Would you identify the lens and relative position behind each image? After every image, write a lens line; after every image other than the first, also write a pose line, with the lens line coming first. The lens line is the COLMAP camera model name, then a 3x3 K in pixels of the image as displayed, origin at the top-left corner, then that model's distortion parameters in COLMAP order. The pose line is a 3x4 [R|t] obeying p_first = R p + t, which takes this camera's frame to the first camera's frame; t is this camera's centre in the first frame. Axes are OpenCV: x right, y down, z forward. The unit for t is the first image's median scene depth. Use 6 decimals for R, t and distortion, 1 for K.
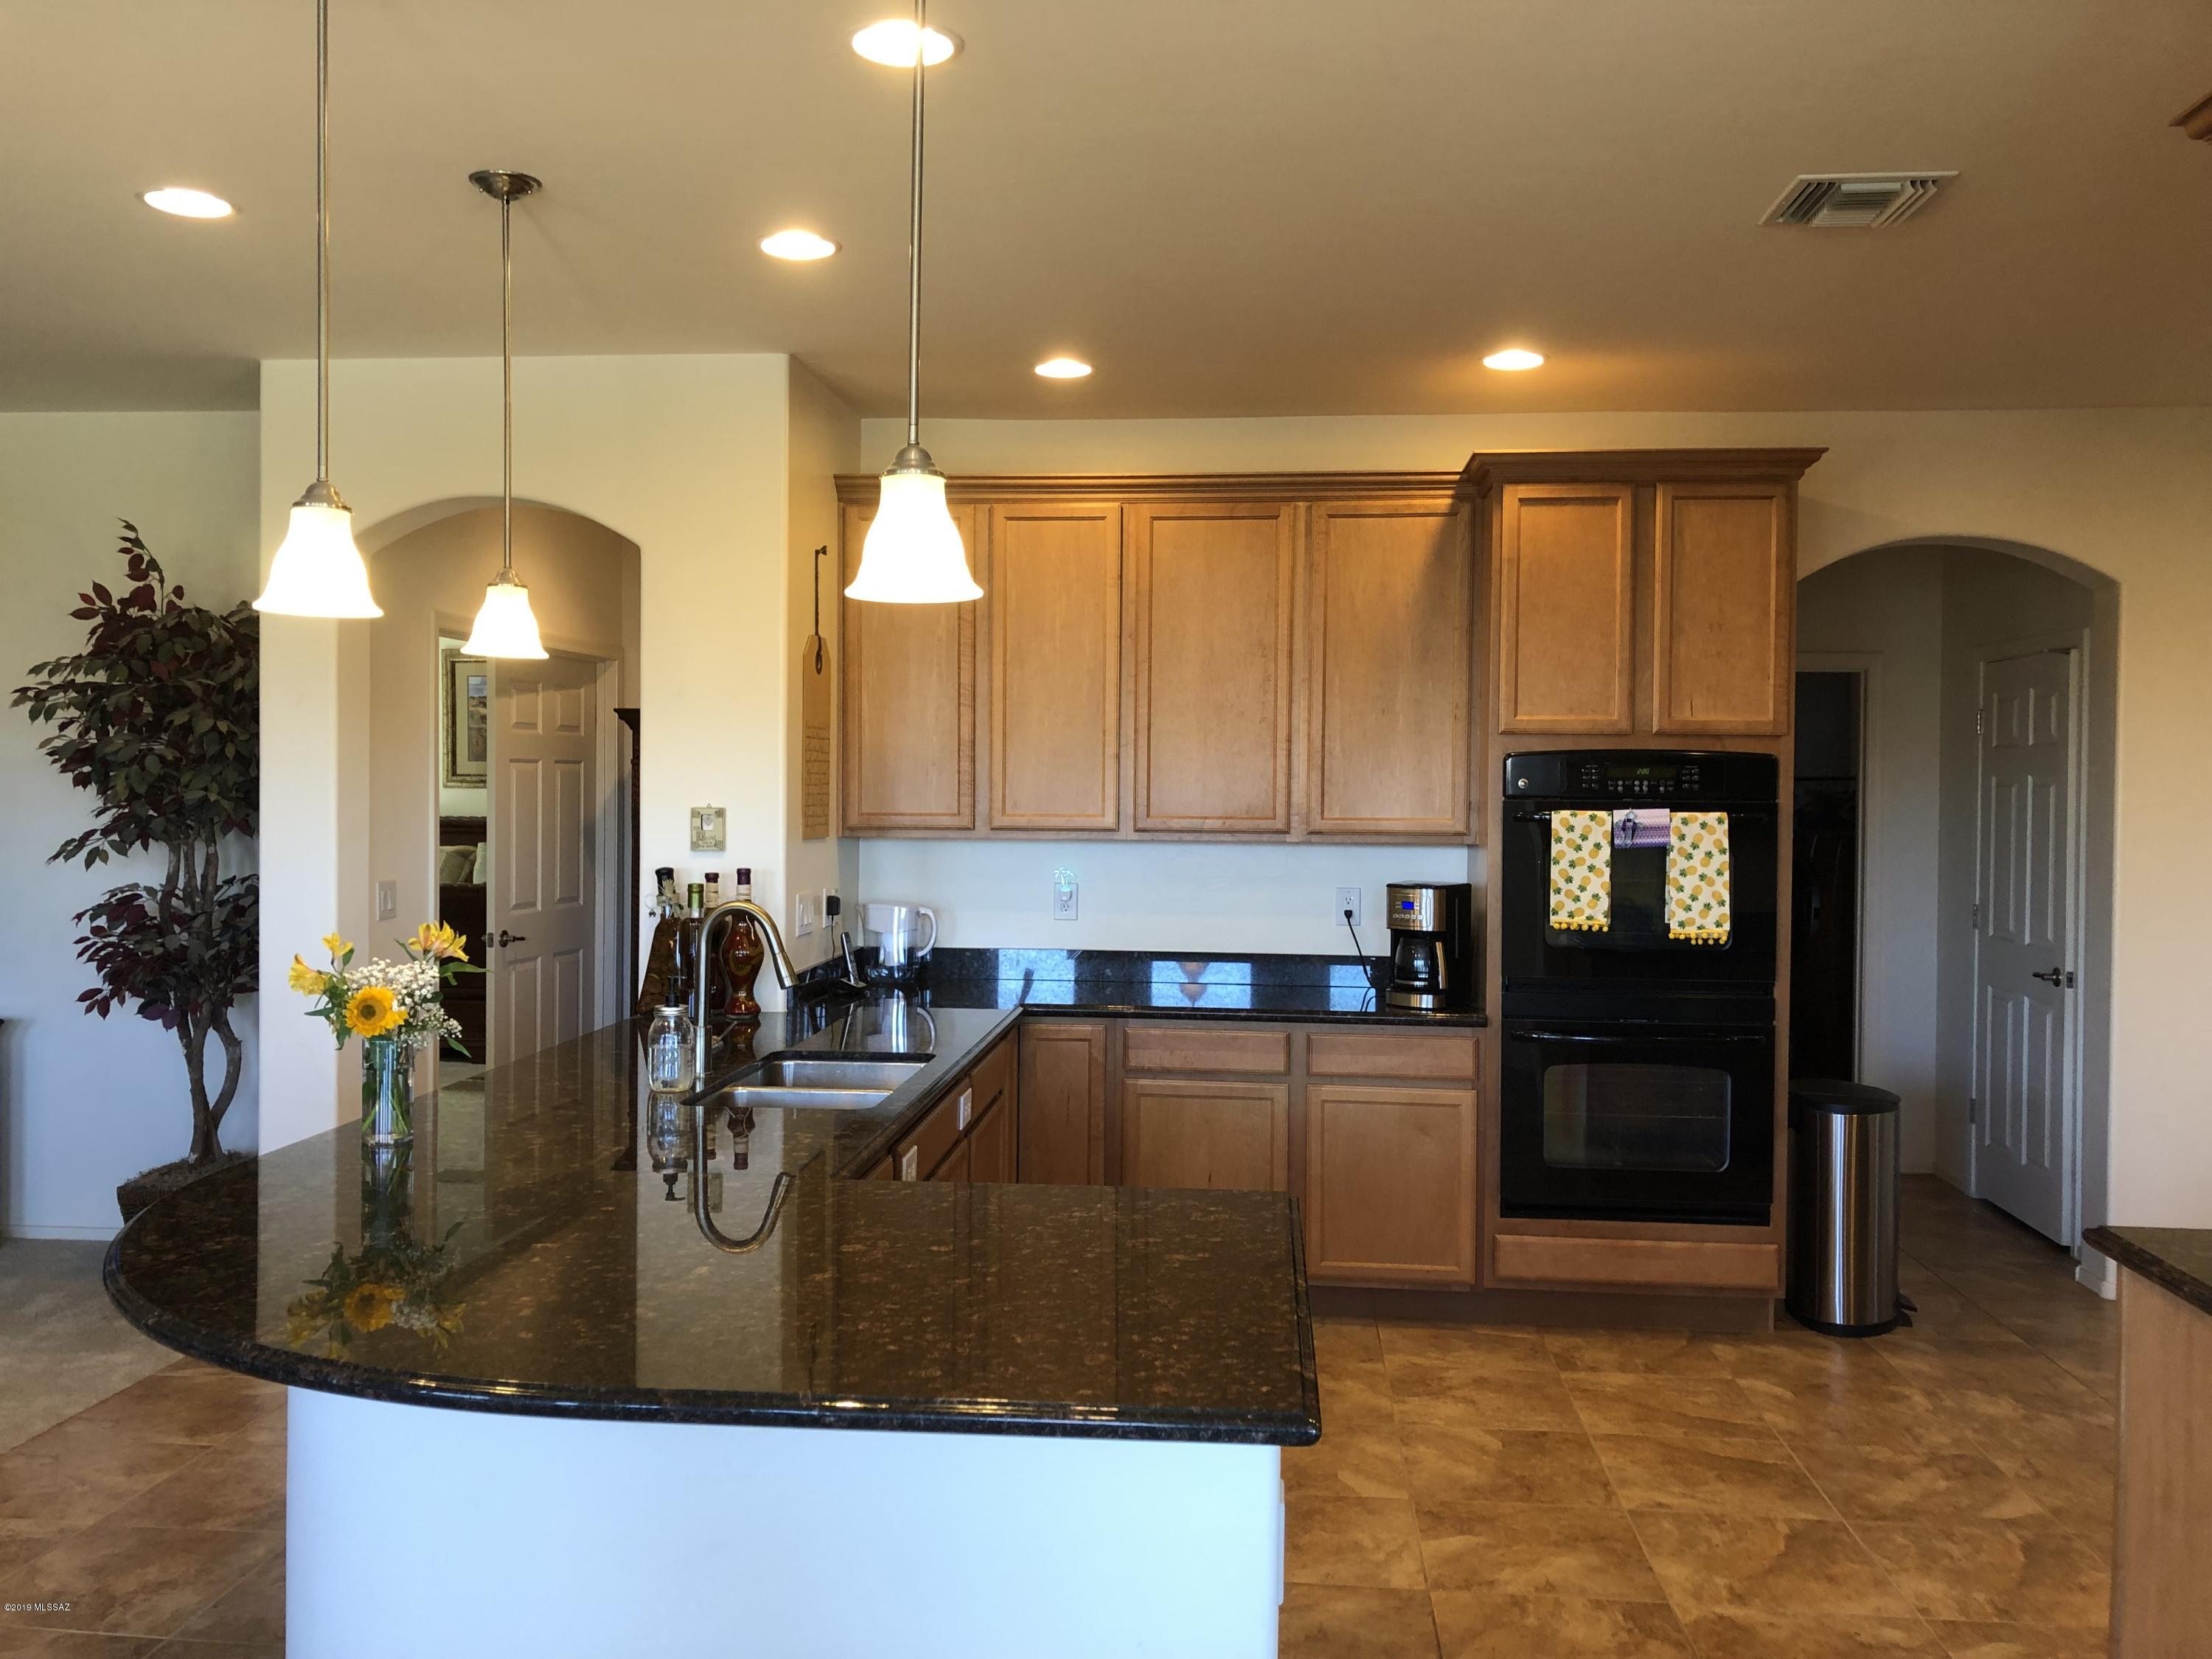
lens RADIAL K [[1800.8, 0, 1081.6], [0, 1800.8, 806.9], [0, 0, 1]] dist [0.112370, -0.285348]
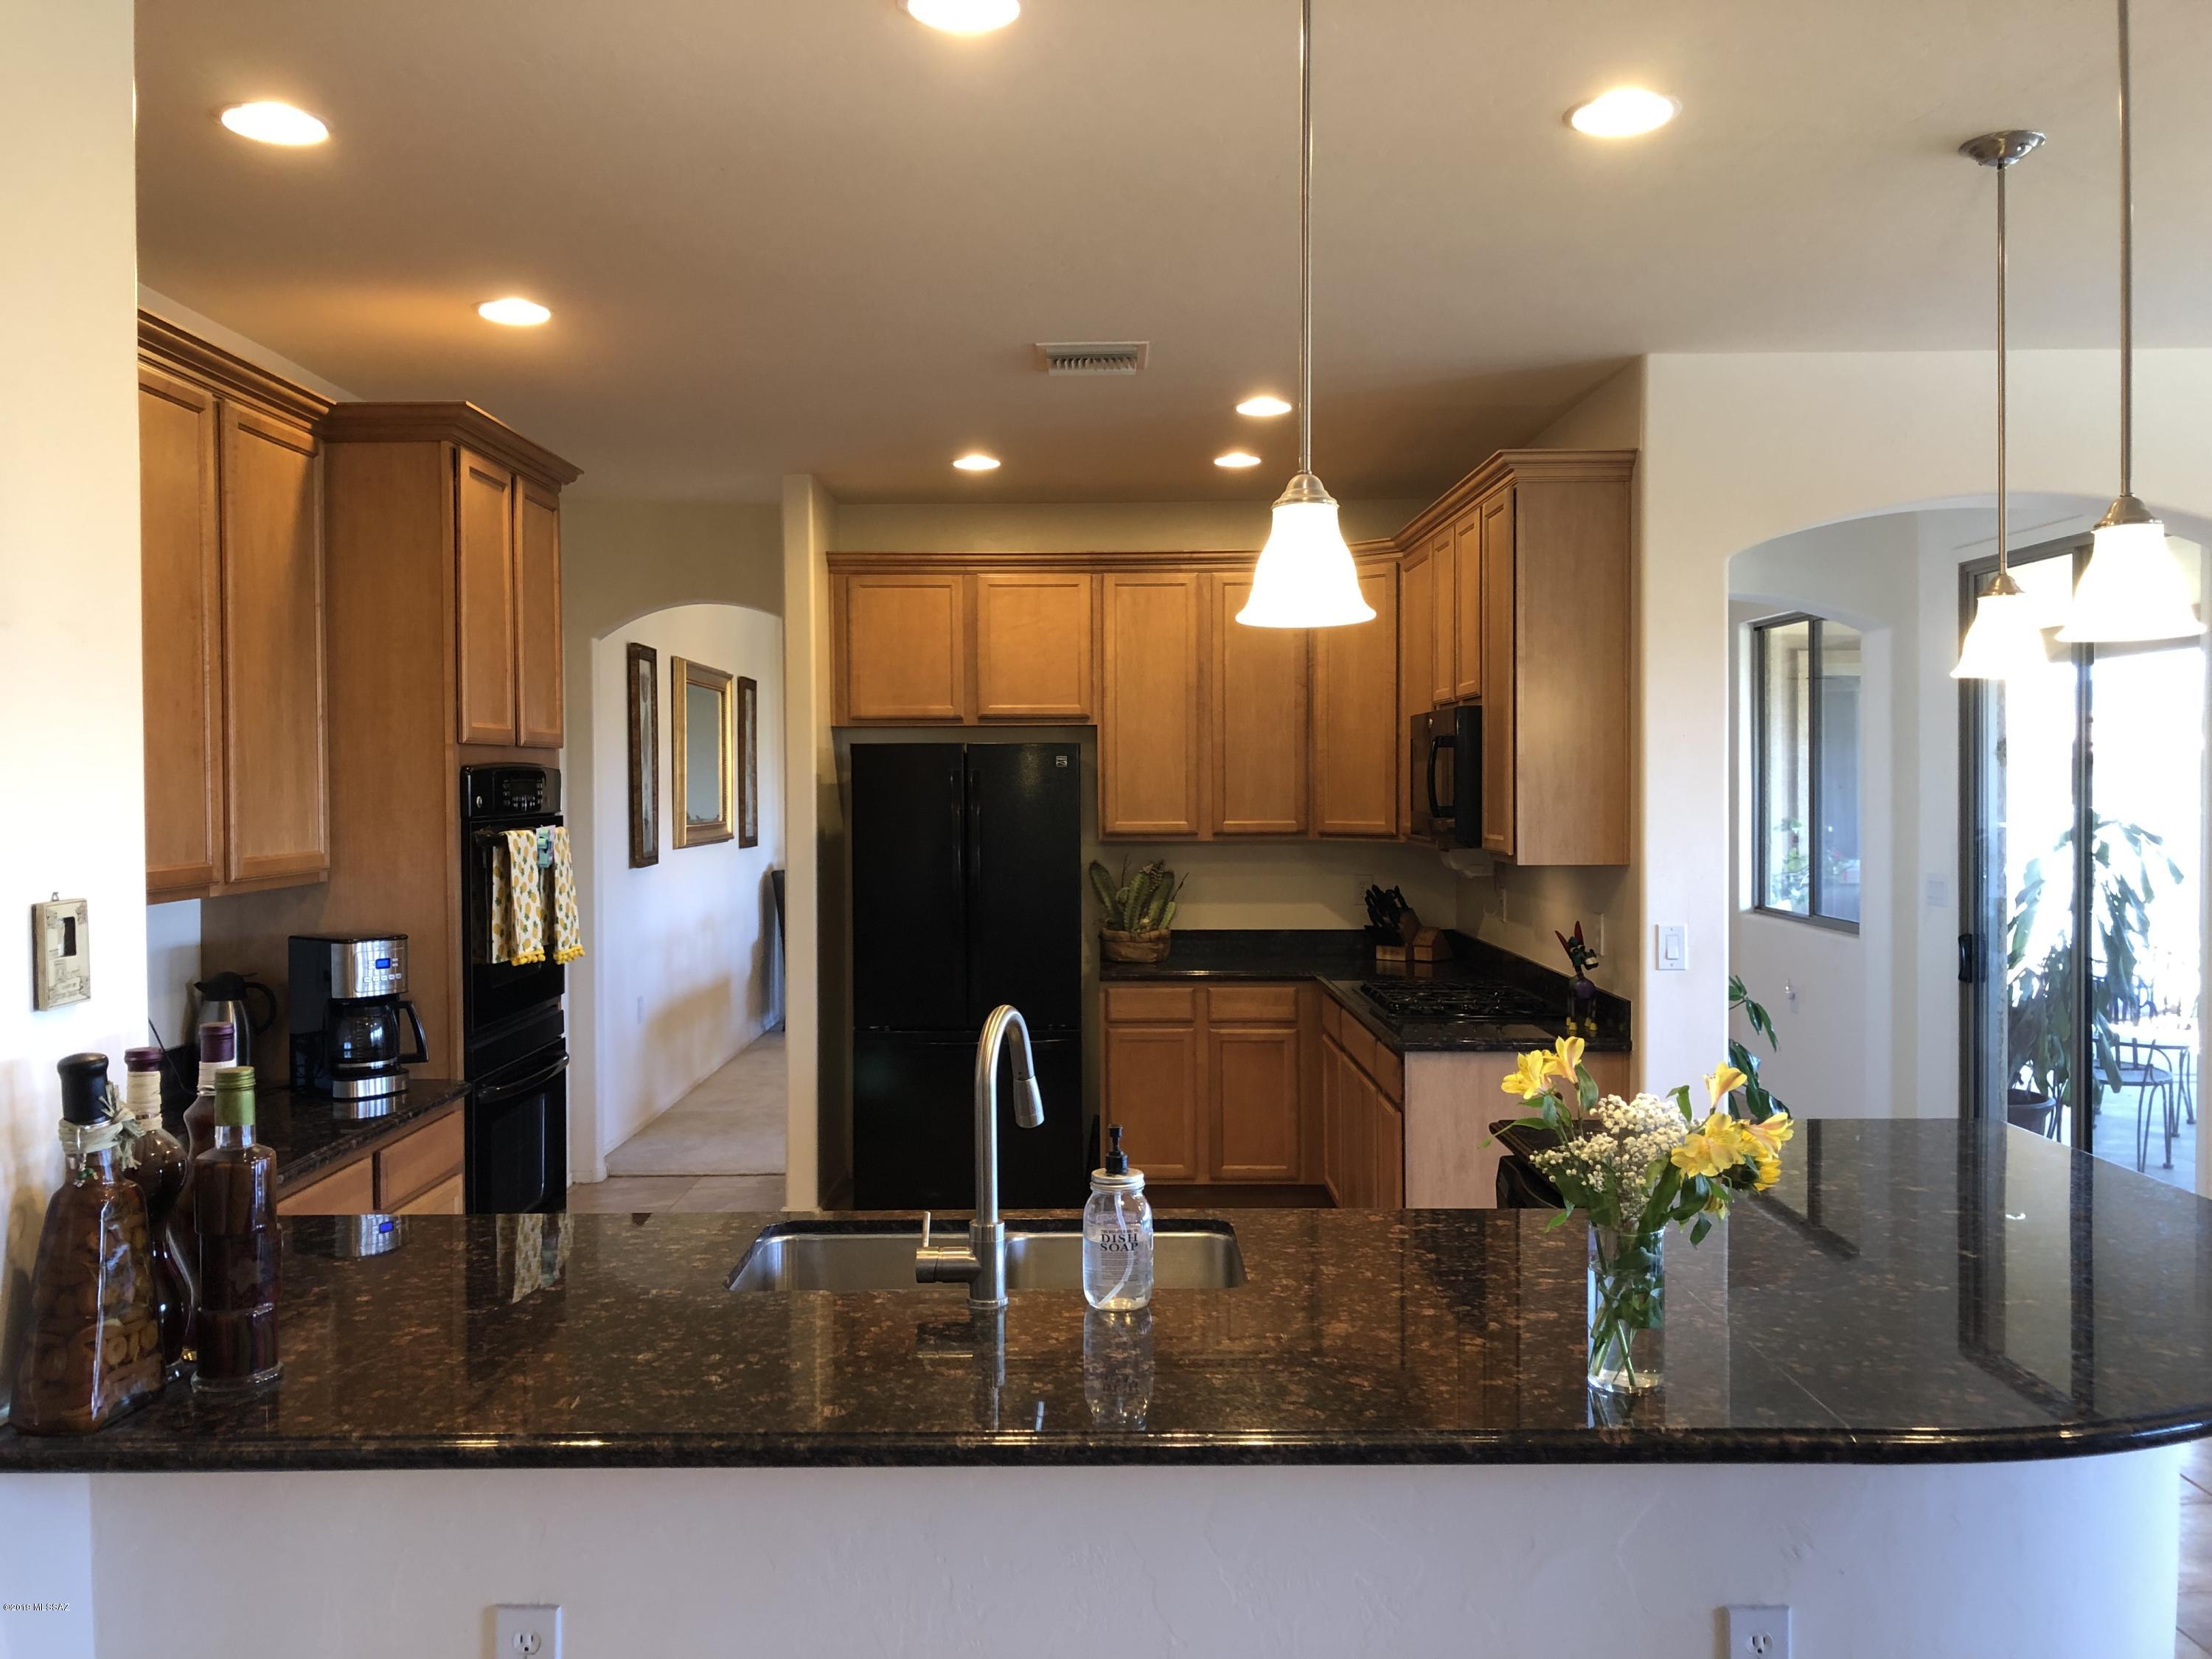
lens RADIAL K [[1800.8, 0, 1081.6], [0, 1800.8, 806.9], [0, 0, 1]] dist [0.112370, -0.285348]
pose [[-0.095200, -0.023229, 0.995187, -0.624966], [0.023776, 0.999389, 0.025602, -0.025430], [-0.995174, 0.026098, -0.094590, 0.785220]]
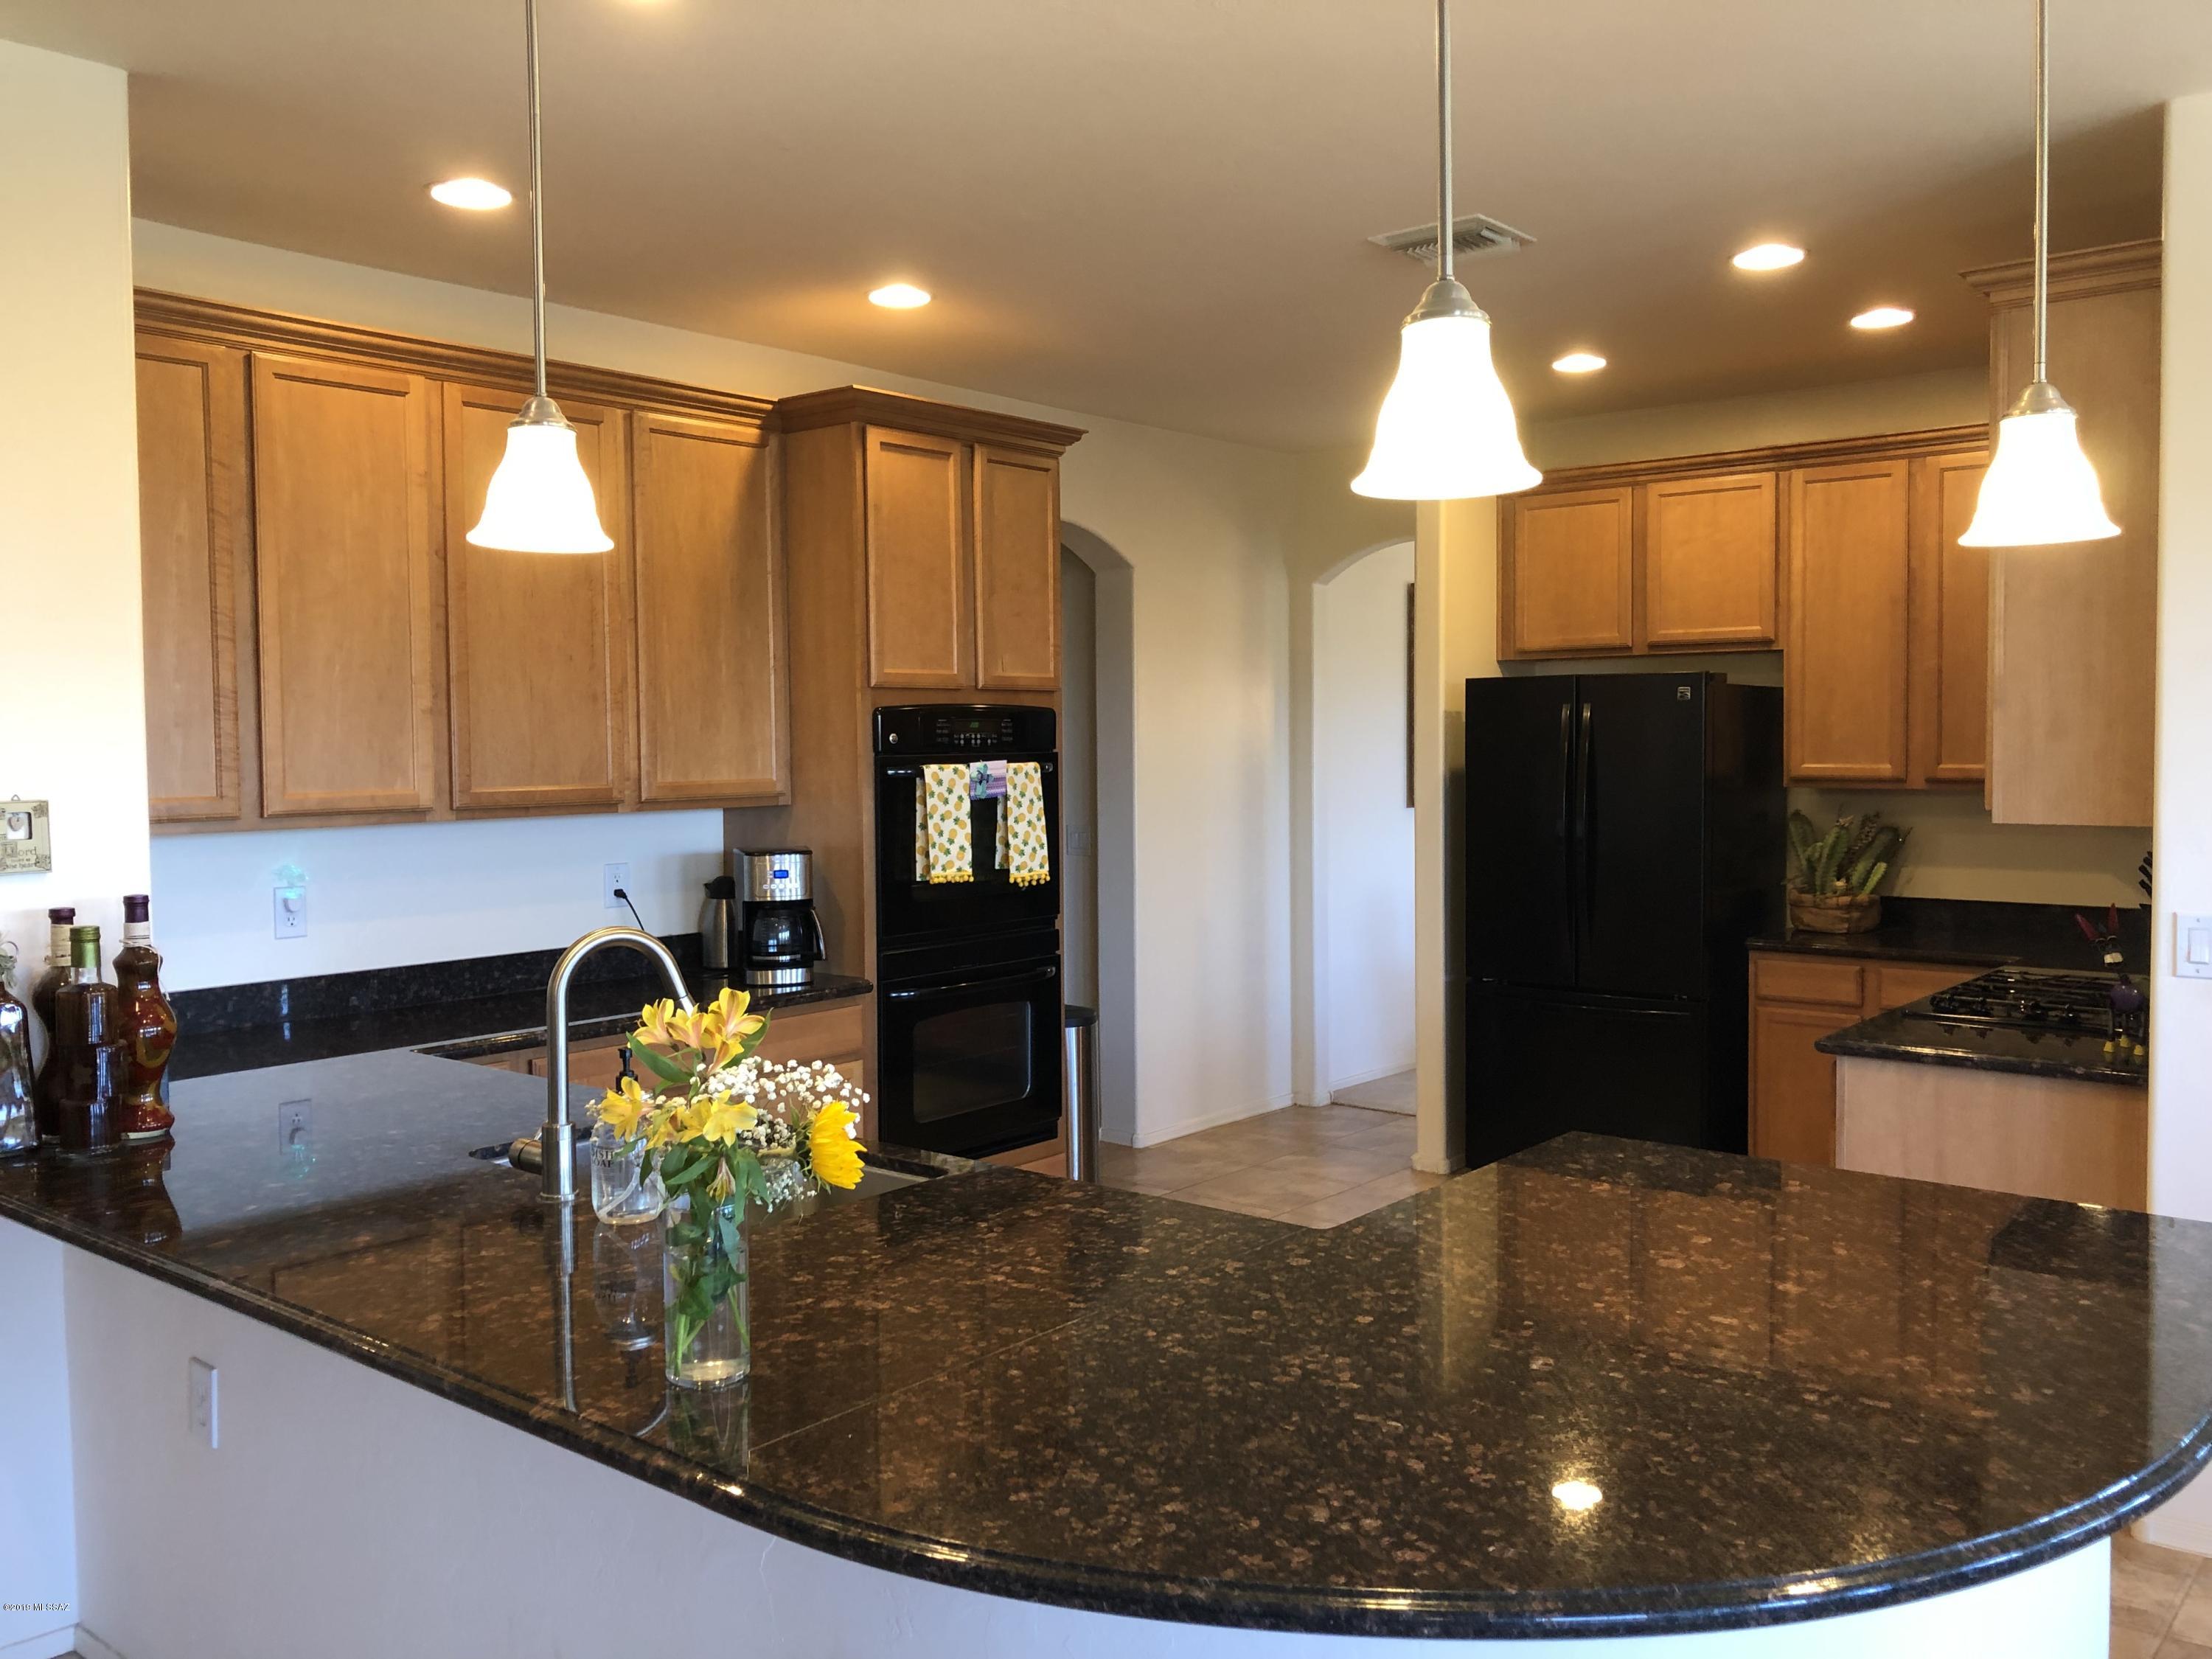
lens RADIAL K [[1800.8, 0, 1081.6], [0, 1800.8, 806.9], [0, 0, 1]] dist [0.112370, -0.285348]
pose [[0.561614, -0.047961, 0.826008, -0.491864], [0.029705, 0.998844, 0.037799, -0.009405], [-0.826866, 0.003308, 0.562389, 0.365026]]
